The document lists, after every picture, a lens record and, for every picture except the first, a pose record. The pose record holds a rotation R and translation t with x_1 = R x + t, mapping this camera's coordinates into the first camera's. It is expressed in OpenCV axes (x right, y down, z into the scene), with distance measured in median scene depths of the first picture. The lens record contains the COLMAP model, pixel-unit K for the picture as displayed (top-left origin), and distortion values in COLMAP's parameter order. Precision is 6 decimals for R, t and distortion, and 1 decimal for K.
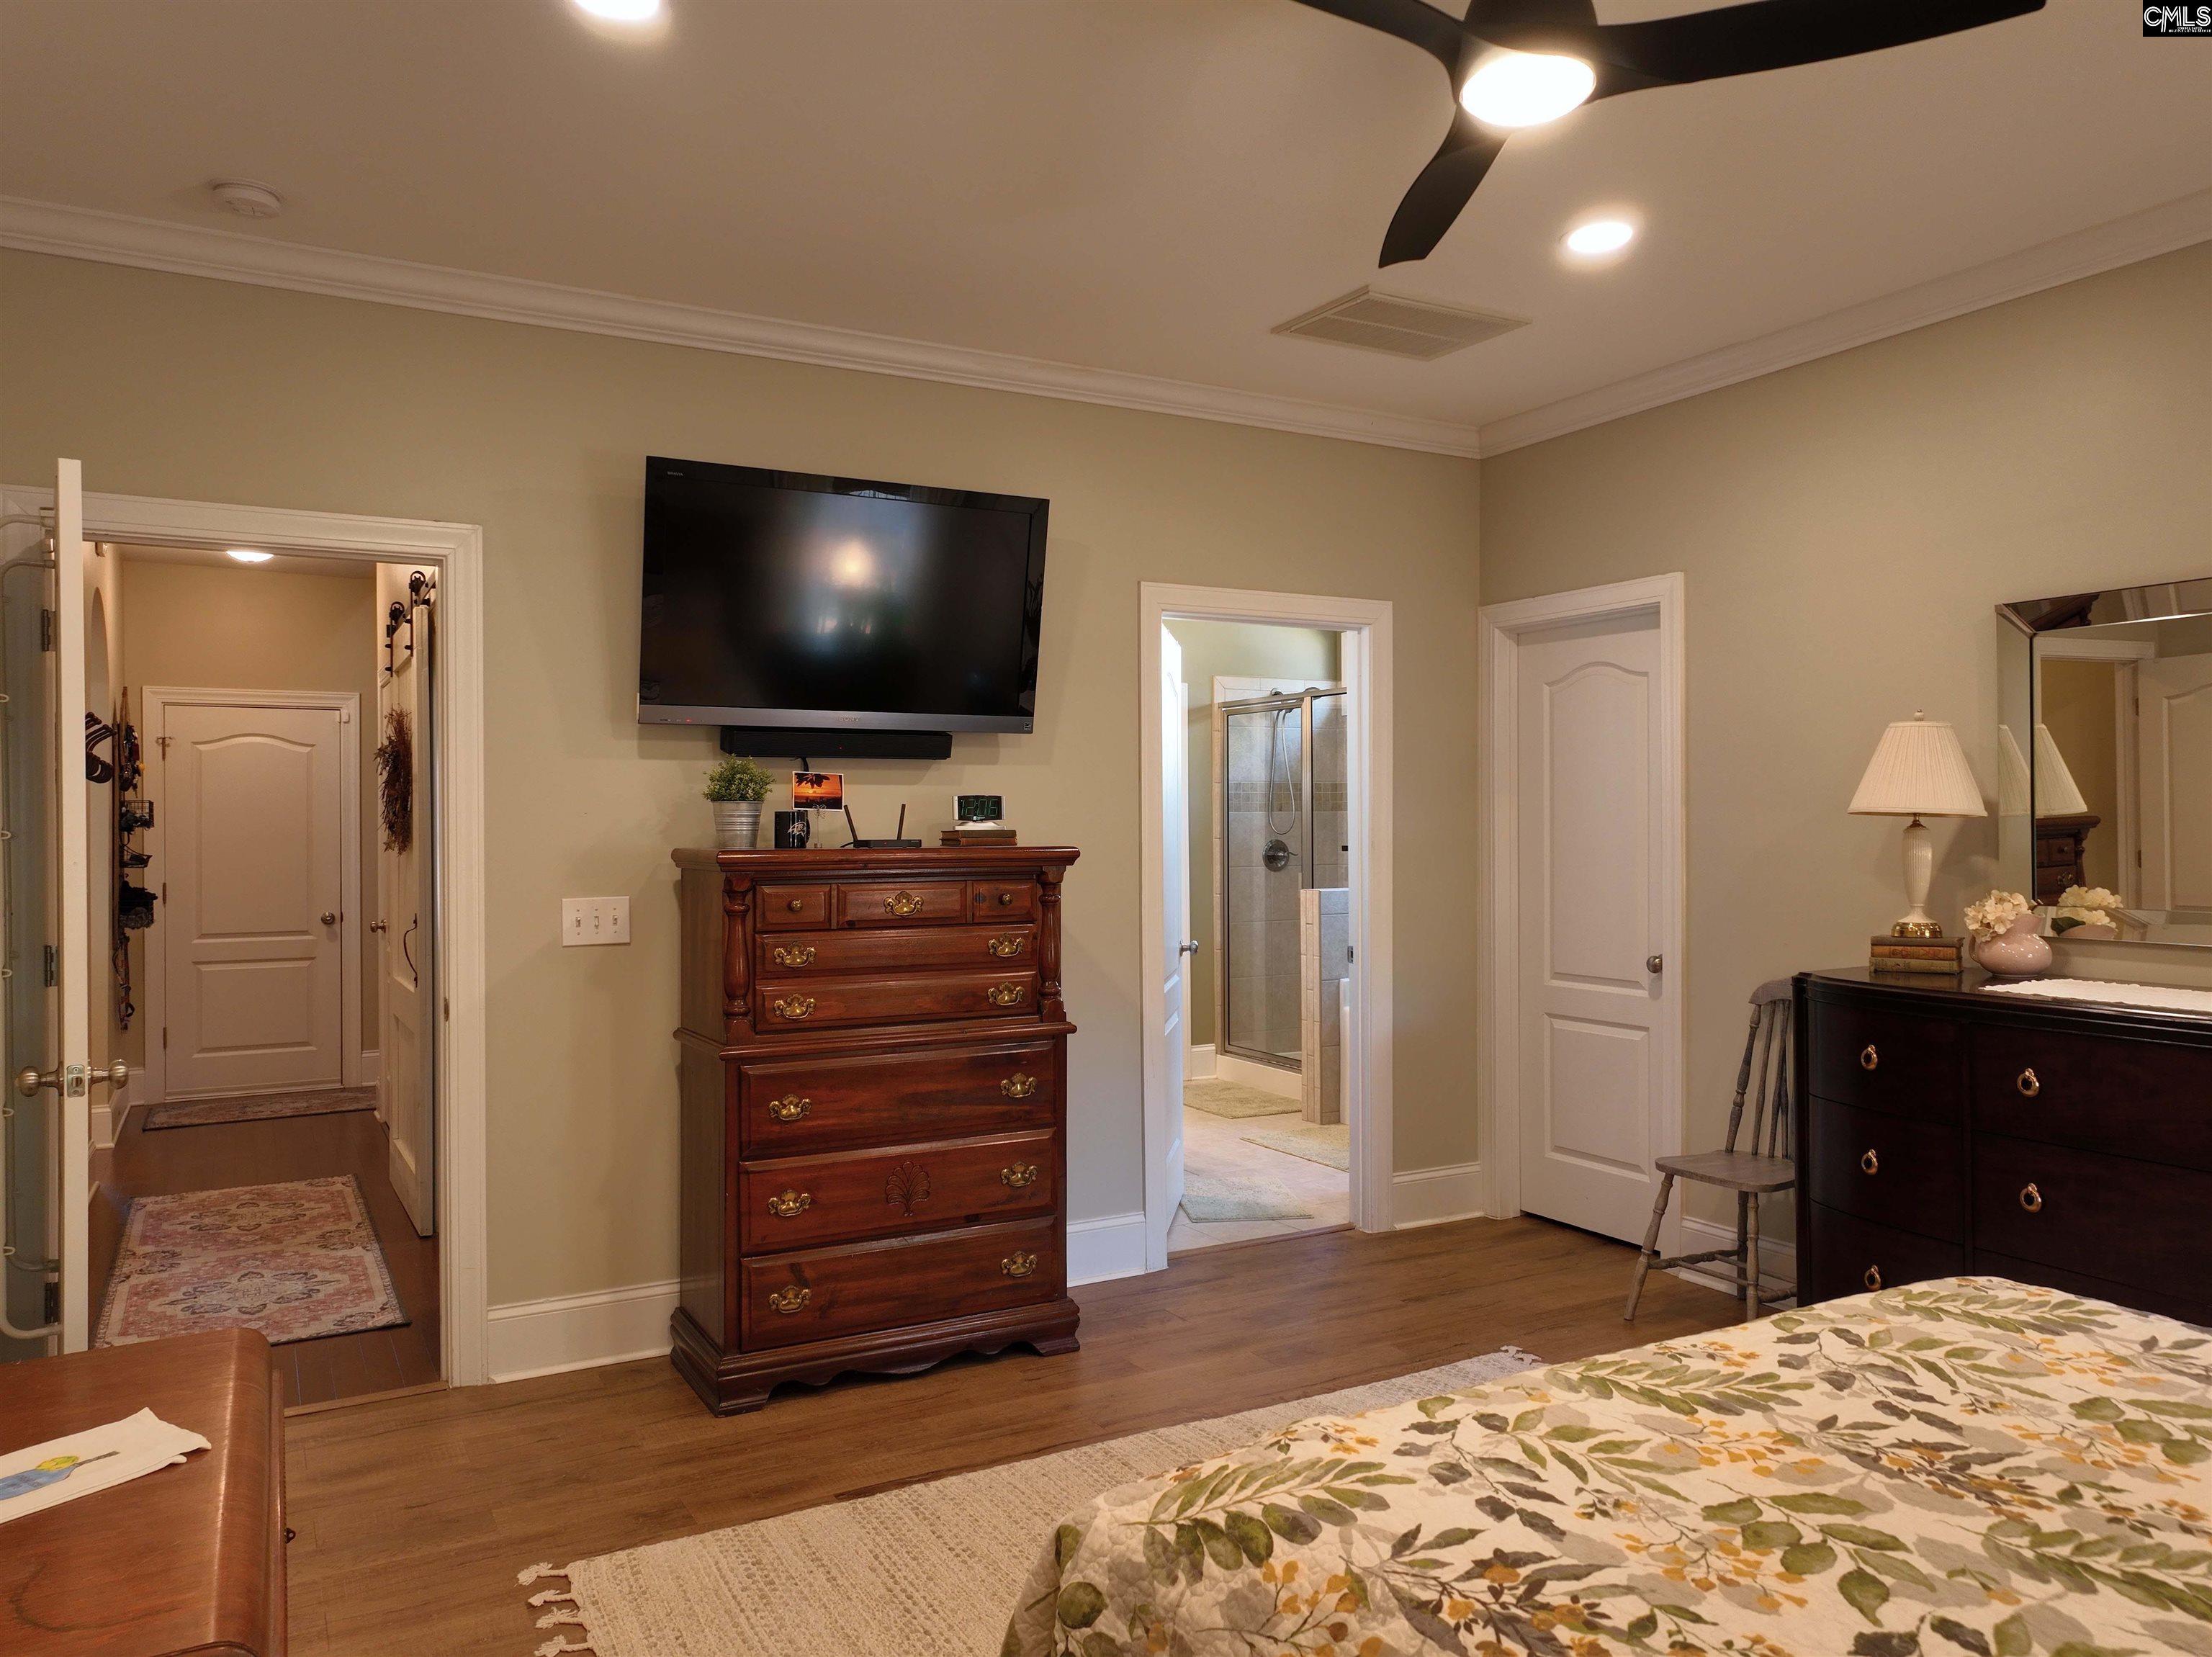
lens RADIAL K [[1567.7, 0, 1105.4], [0, 1567.7, 836.5], [0, 0, 1]] dist [0.007931, 0.015735]
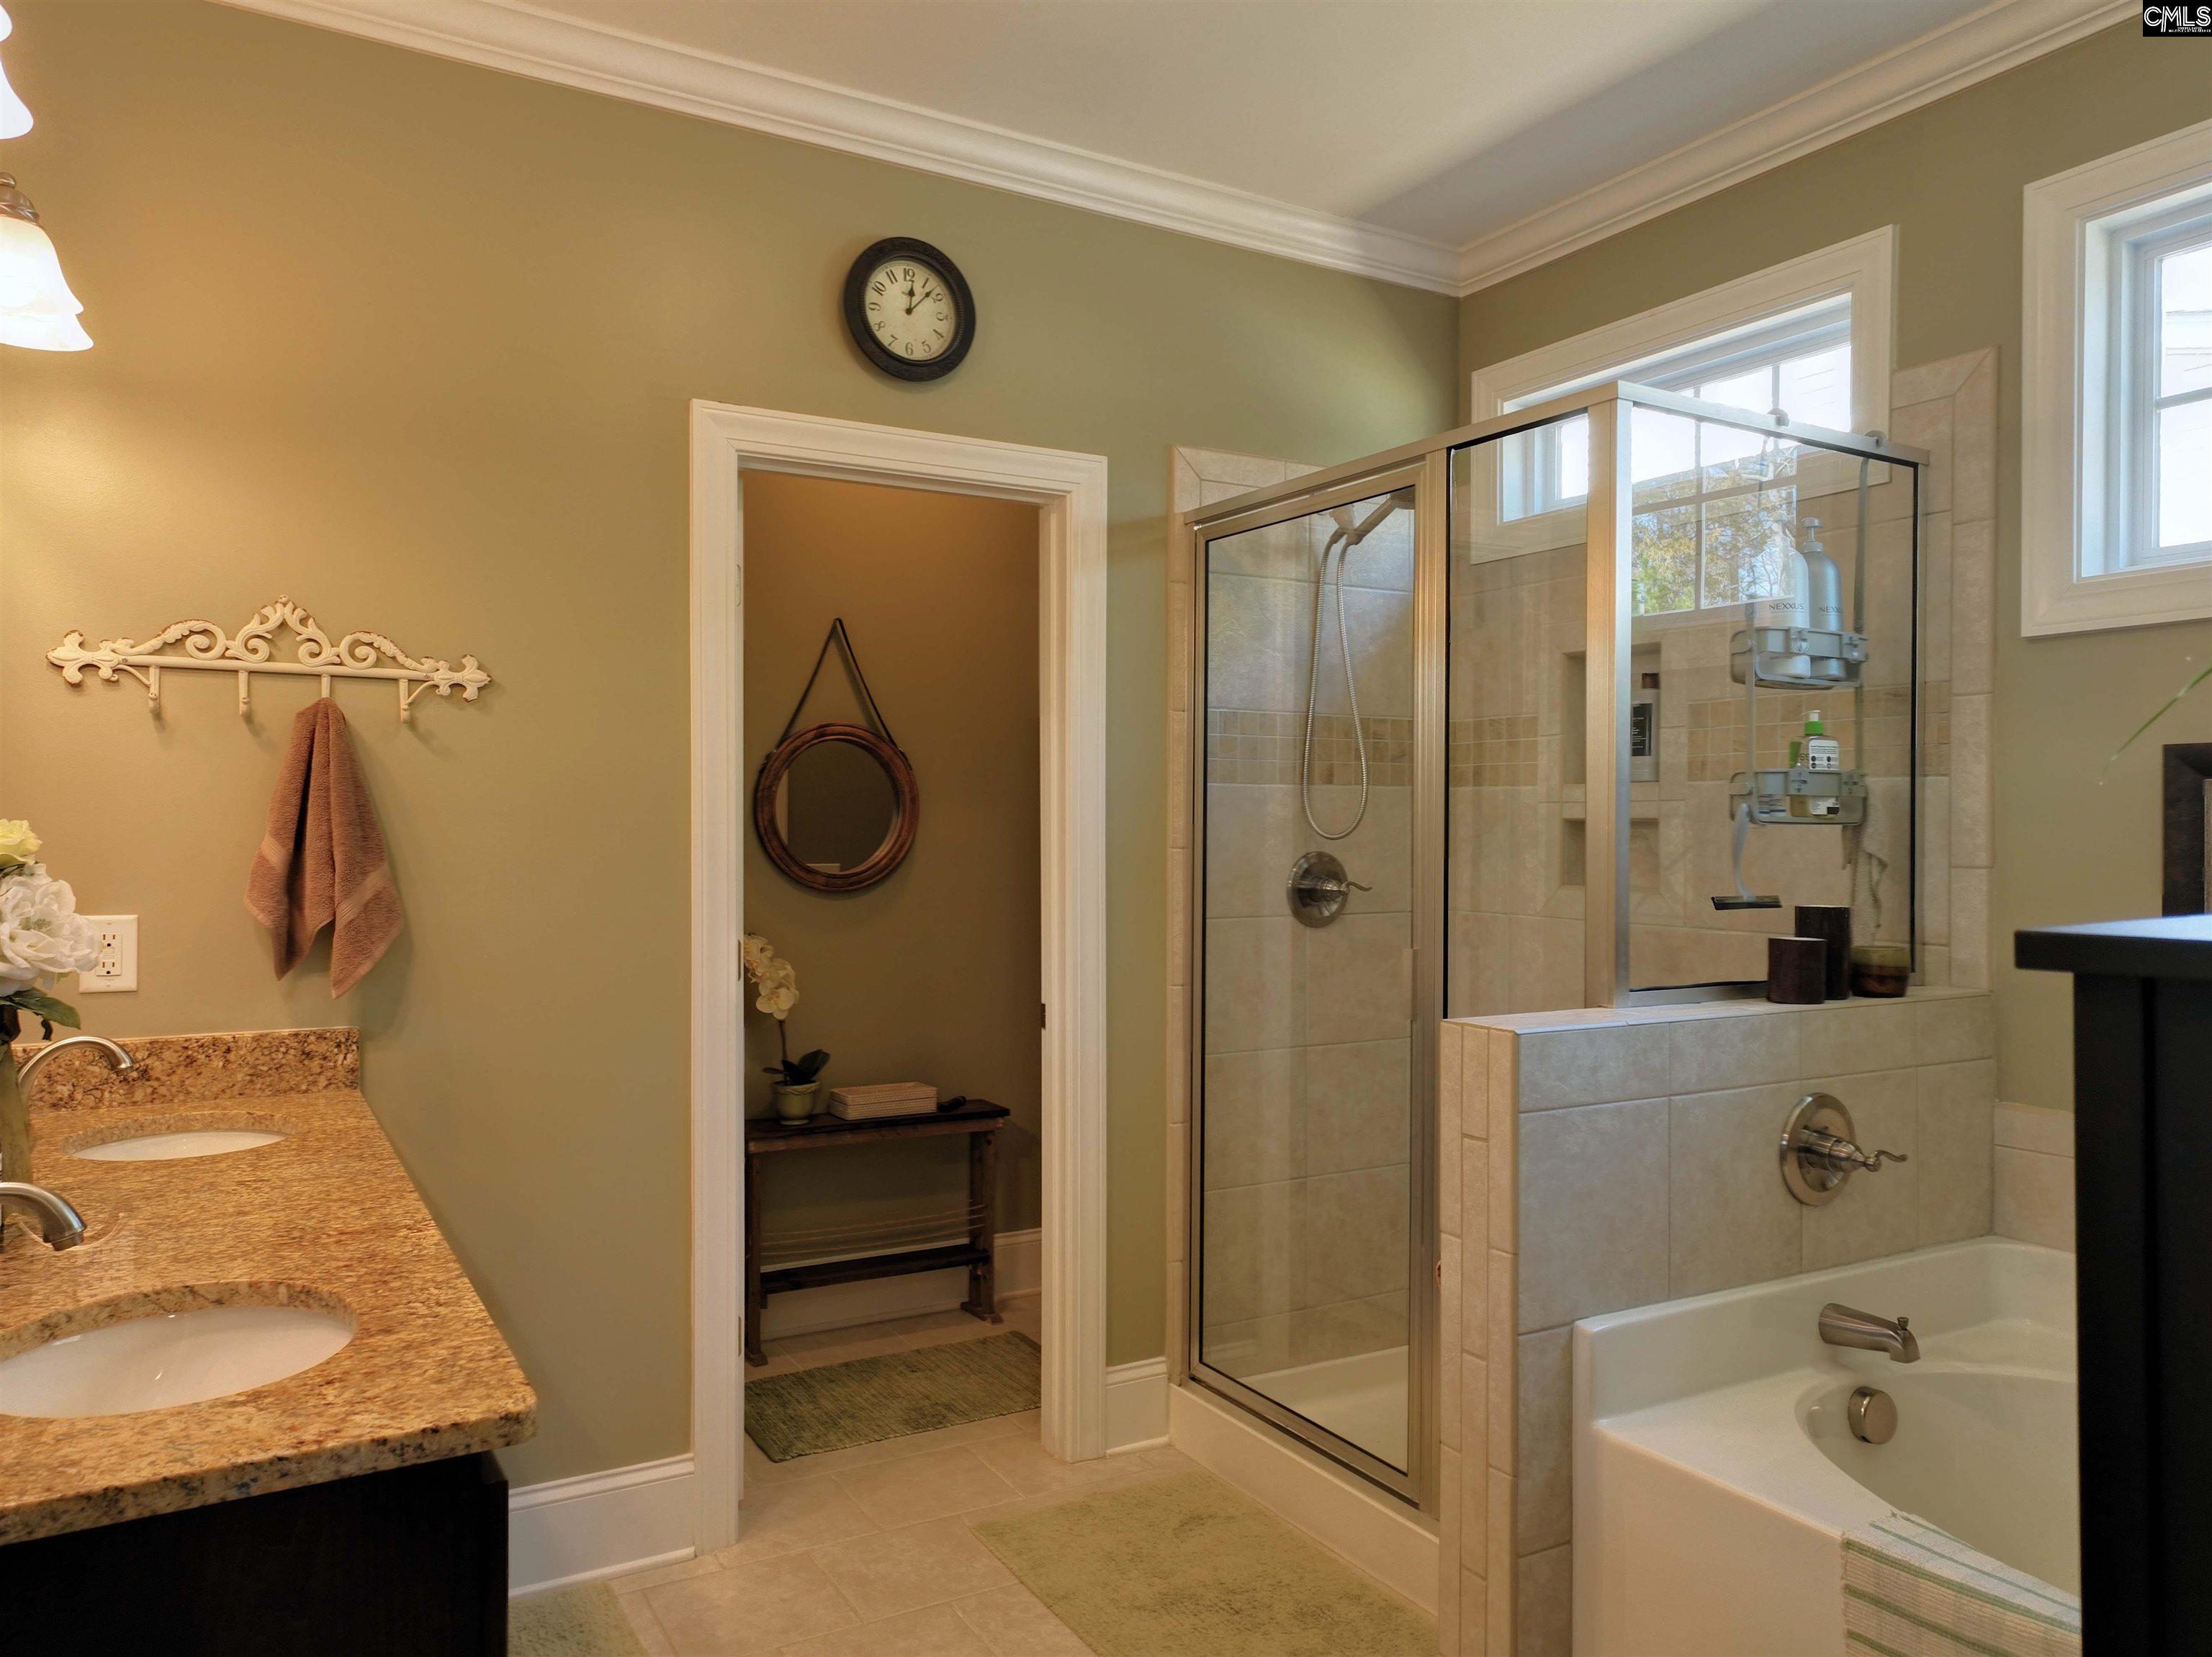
lens RADIAL K [[1567.7, 0, 1108.2], [0, 1567.7, 835.3], [0, 0, 1]] dist [0.007931, 0.015735]
pose [[0.999765, 0.012538, 0.017700, 0.046030], [-0.012413, 0.999898, -0.007129, 0.001374], [-0.017788, 0.006907, 0.999818, 0.593015]]
